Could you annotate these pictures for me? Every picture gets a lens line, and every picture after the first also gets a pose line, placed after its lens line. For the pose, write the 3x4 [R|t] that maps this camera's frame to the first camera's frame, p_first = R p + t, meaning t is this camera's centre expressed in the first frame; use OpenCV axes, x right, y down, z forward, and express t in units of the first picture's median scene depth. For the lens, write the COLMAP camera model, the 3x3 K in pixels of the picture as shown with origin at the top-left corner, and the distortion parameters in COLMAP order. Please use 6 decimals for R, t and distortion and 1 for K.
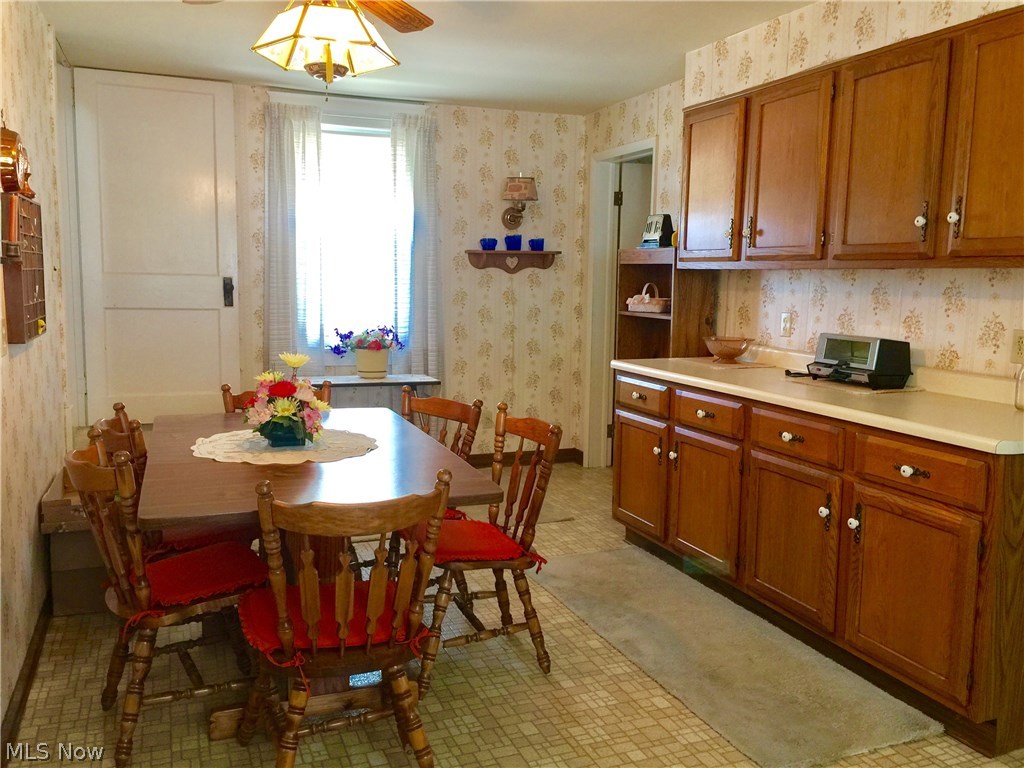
lens RADIAL K [[878.5, 0, 511.8], [0, 878.5, 386.8], [0, 0, 1]] dist [0.069676, -0.106170]
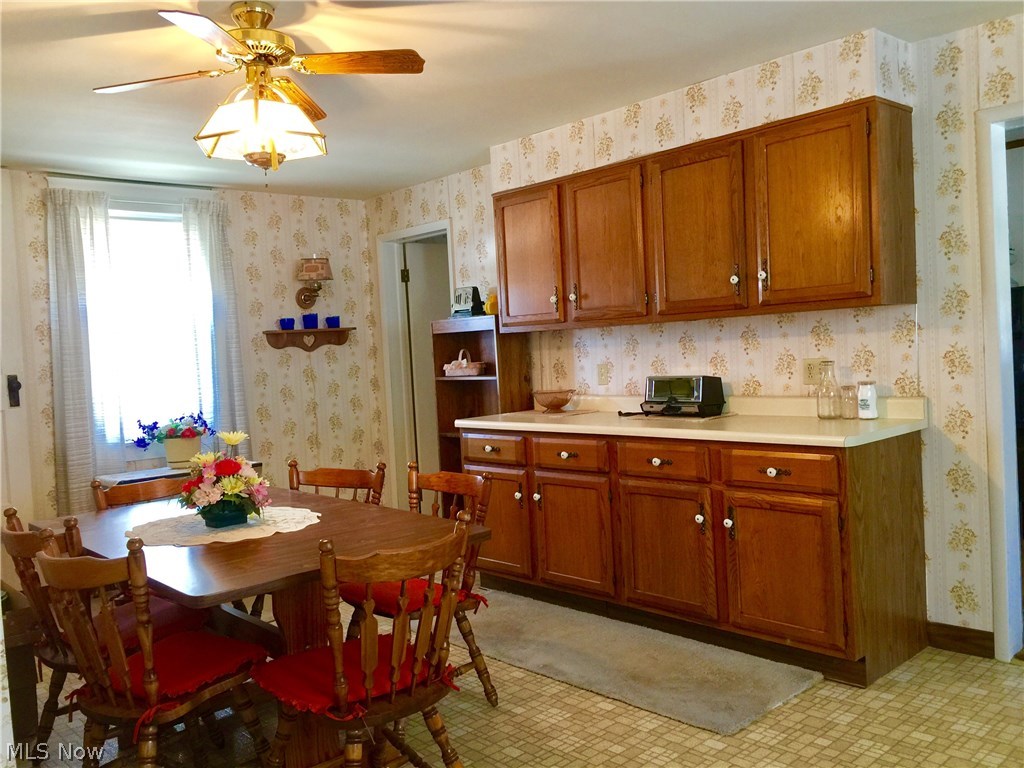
lens RADIAL K [[878.5, 0, 511.7], [0, 878.5, 381.0], [0, 0, 1]] dist [0.069676, -0.106170]
pose [[0.931453, -0.079019, 0.355178, -0.267119], [0.112991, 0.990692, -0.075912, 0.015751], [-0.345874, 0.110840, 0.931711, -0.046632]]
